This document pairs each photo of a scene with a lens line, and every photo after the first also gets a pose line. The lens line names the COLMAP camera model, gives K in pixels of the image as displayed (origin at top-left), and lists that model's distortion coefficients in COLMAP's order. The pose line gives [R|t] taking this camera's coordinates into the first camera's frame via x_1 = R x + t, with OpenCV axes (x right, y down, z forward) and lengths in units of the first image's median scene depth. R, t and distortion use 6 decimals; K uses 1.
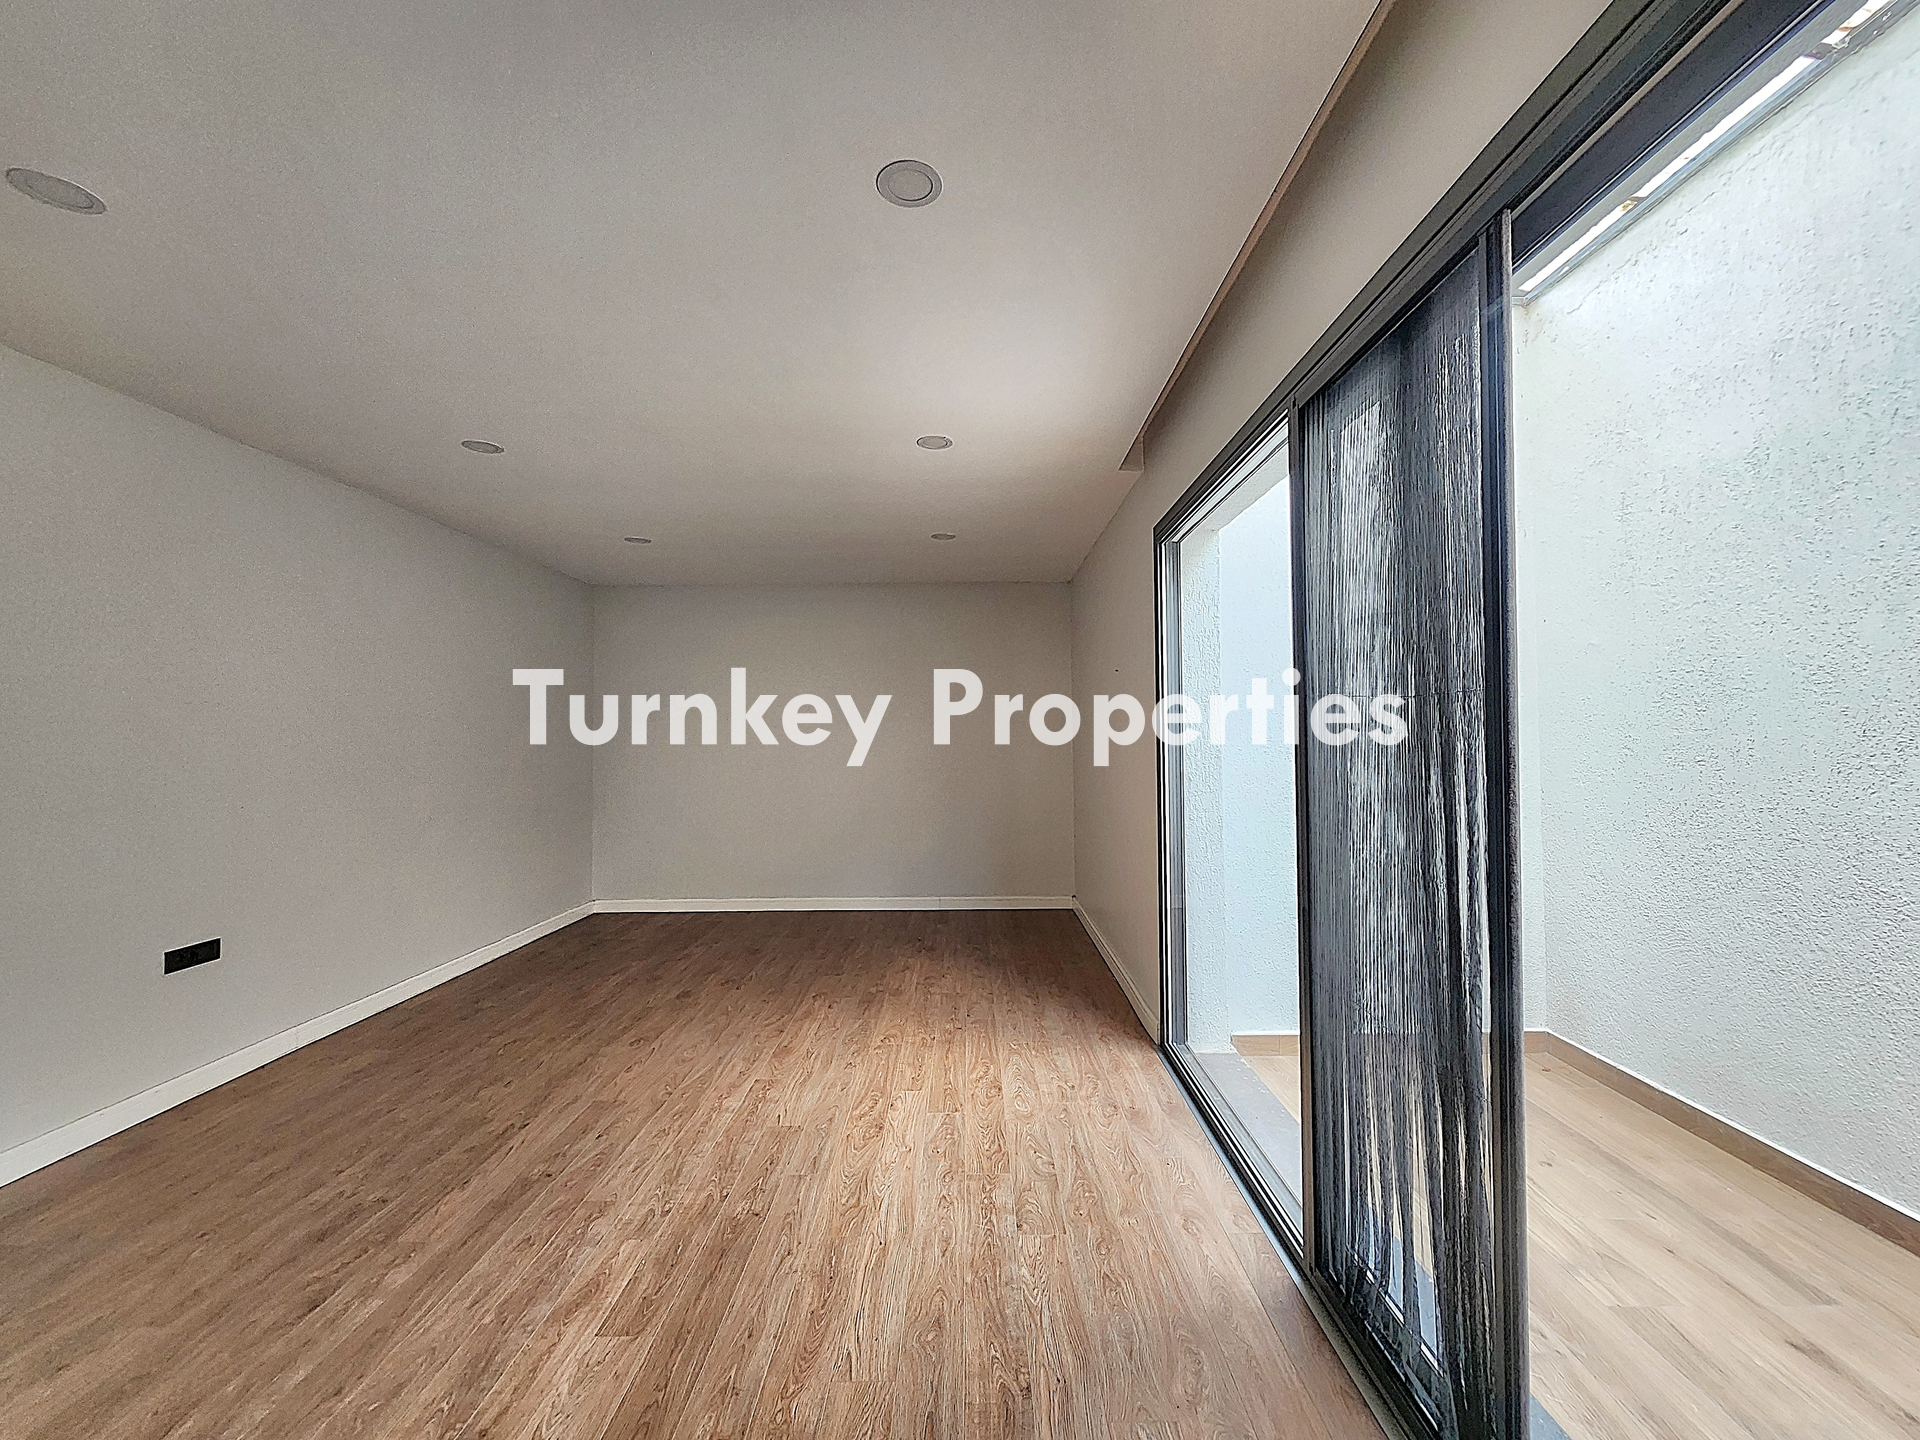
lens RADIAL K [[783.3, 0, 961.2], [0, 783.3, 715.8], [0, 0, 1]] dist [0.004160, 0.000089]
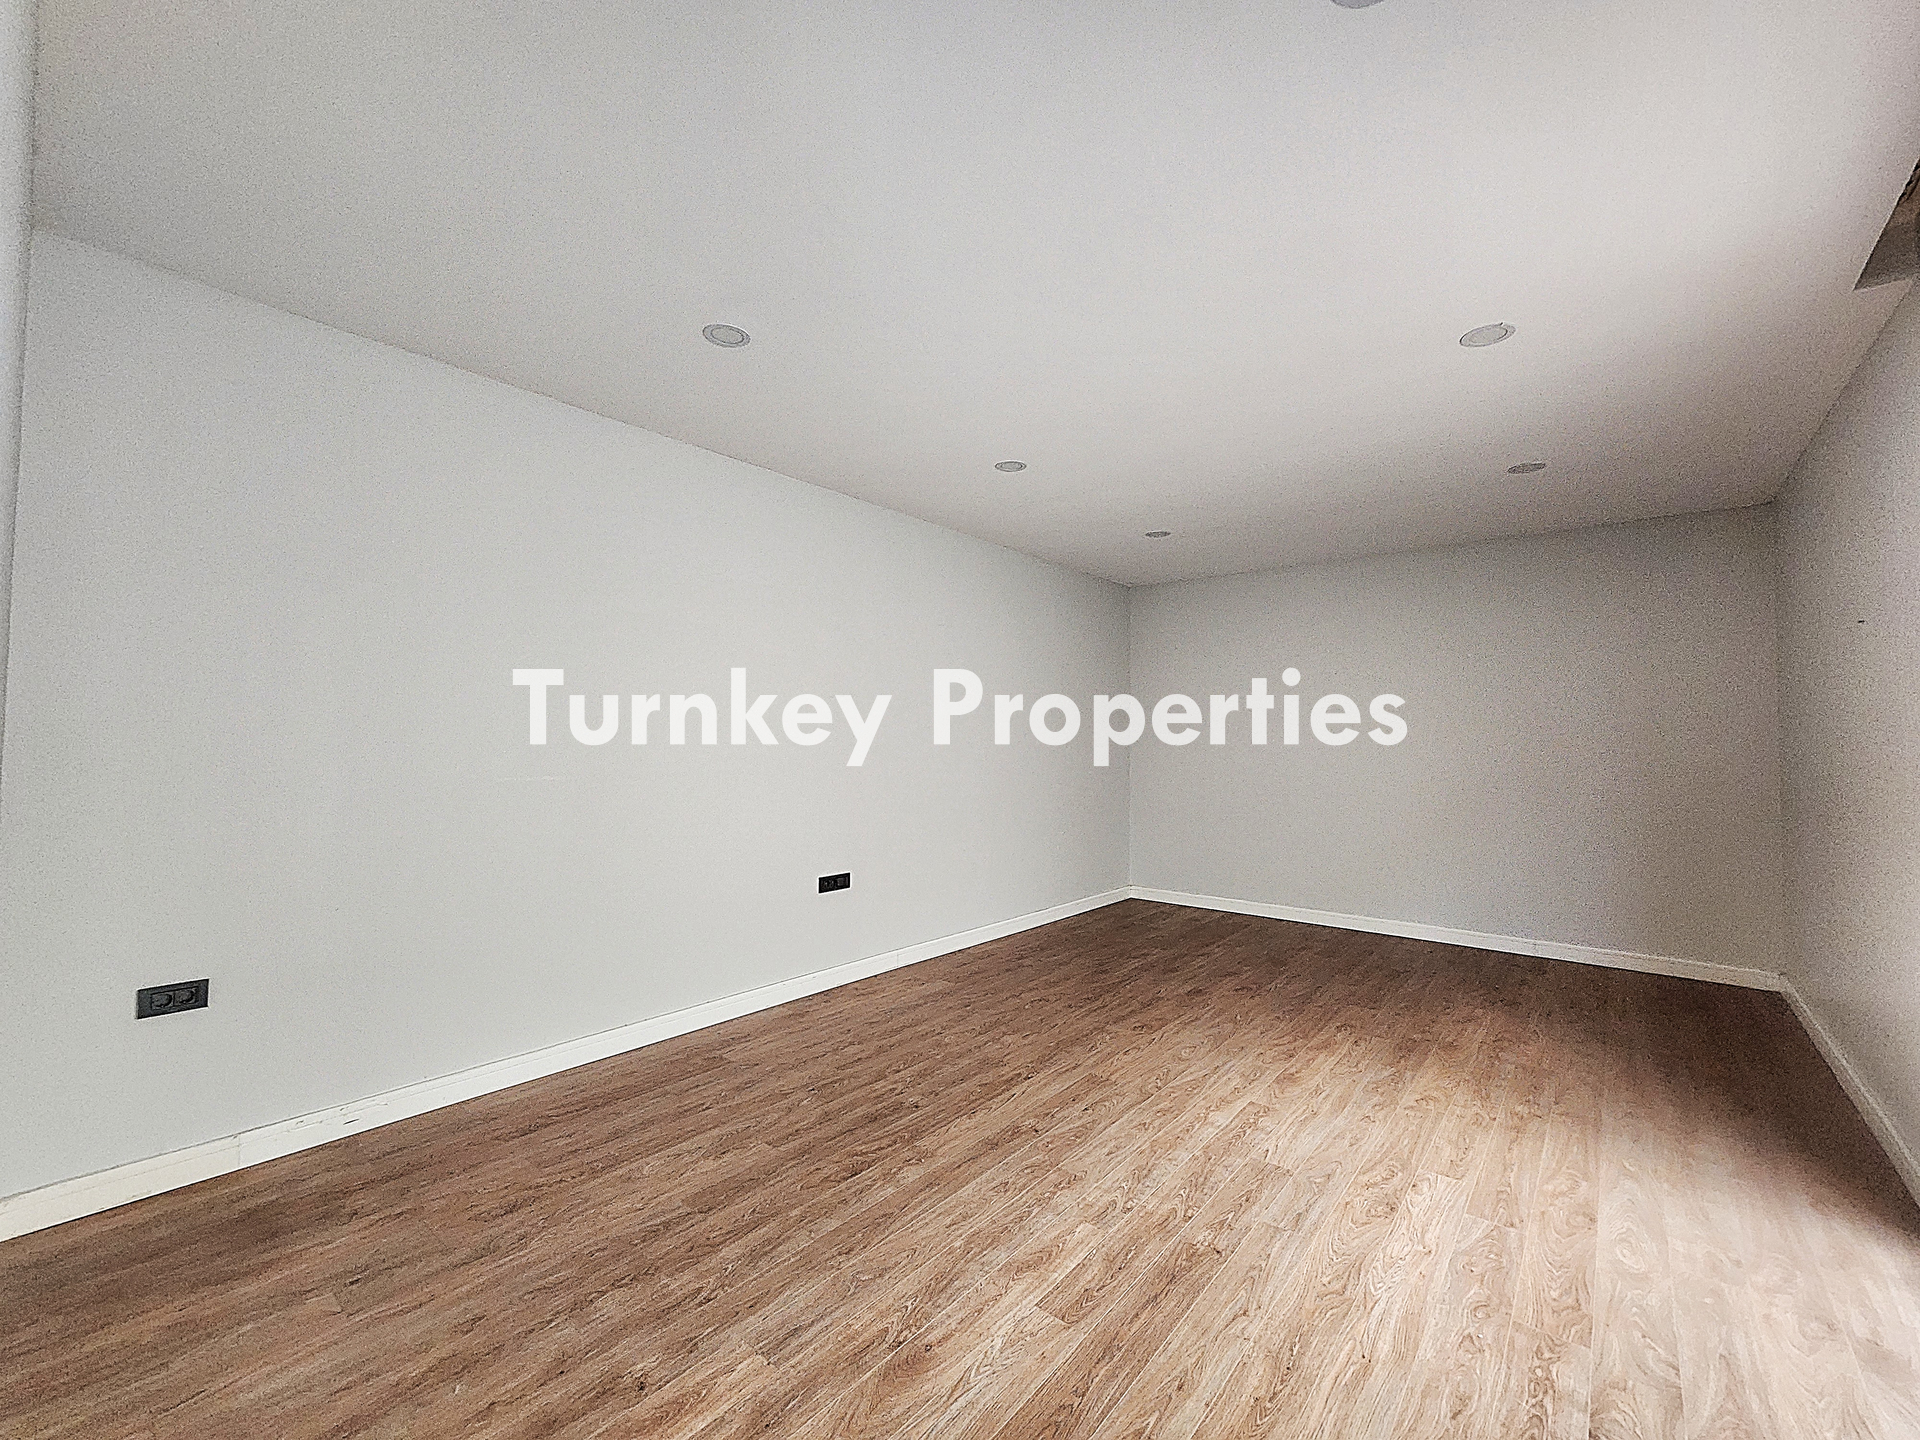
lens RADIAL K [[783.3, 0, 974.0], [0, 783.3, 718.0], [0, 0, 1]] dist [0.004160, 0.000089]
pose [[0.777498, -0.004700, -0.628868, 0.075301], [0.004306, 0.999988, -0.002151, 0.028693], [0.628871, -0.001035, 0.777509, 0.120524]]
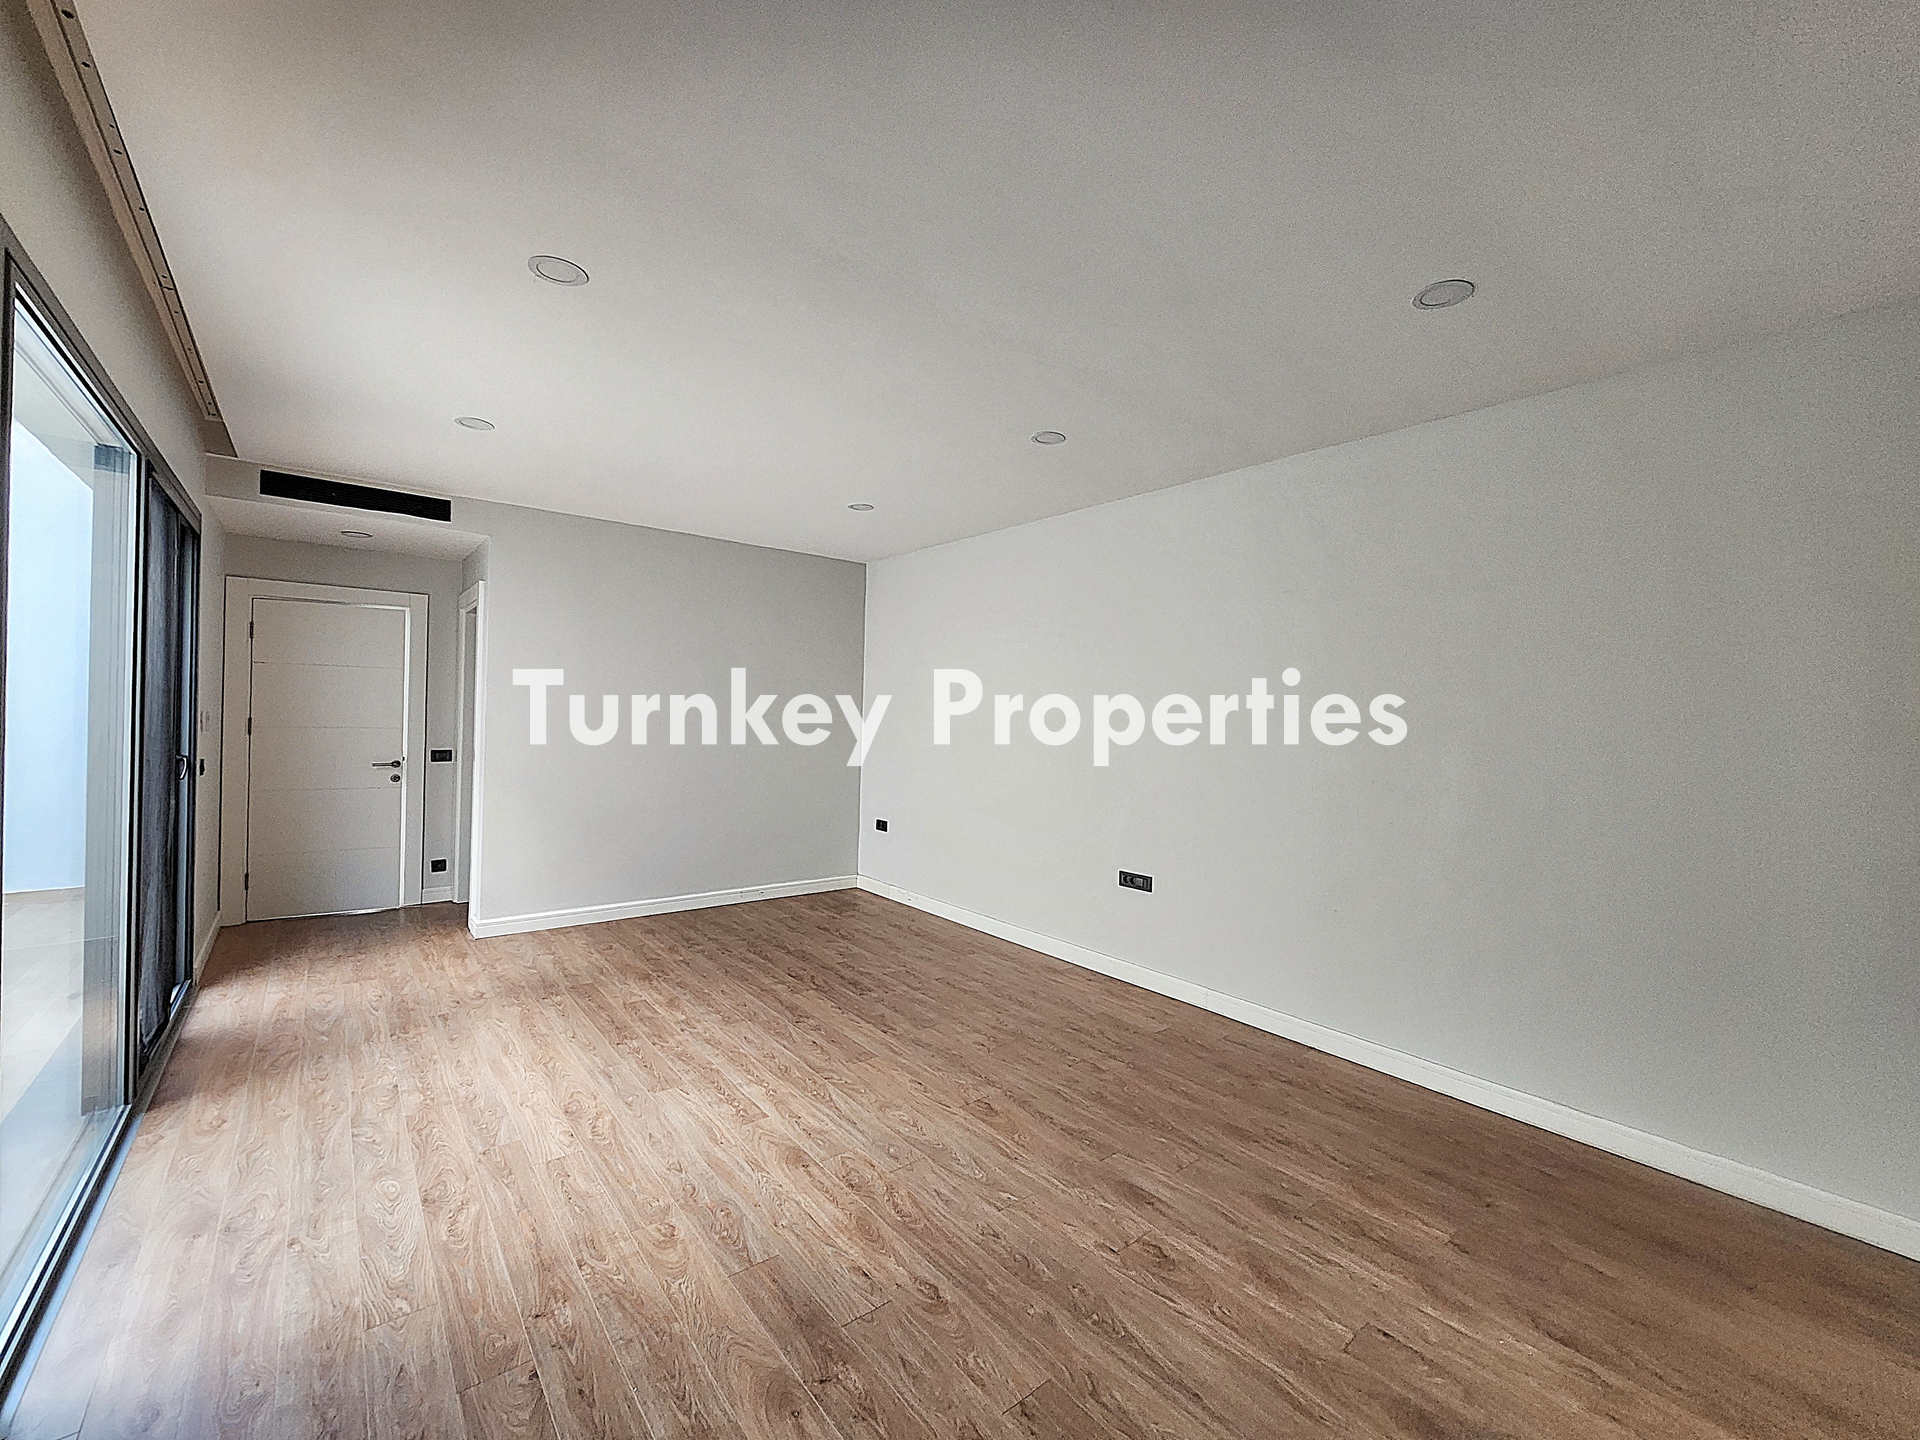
lens RADIAL K [[783.3, 0, 970.3], [0, 783.3, 717.5], [0, 0, 1]] dist [0.004160, 0.000089]
pose [[-0.766715, -0.009277, -0.641920, 0.158657], [0.002627, 0.999842, -0.017588, 0.047710], [0.641982, -0.015171, -0.766570, 2.239160]]
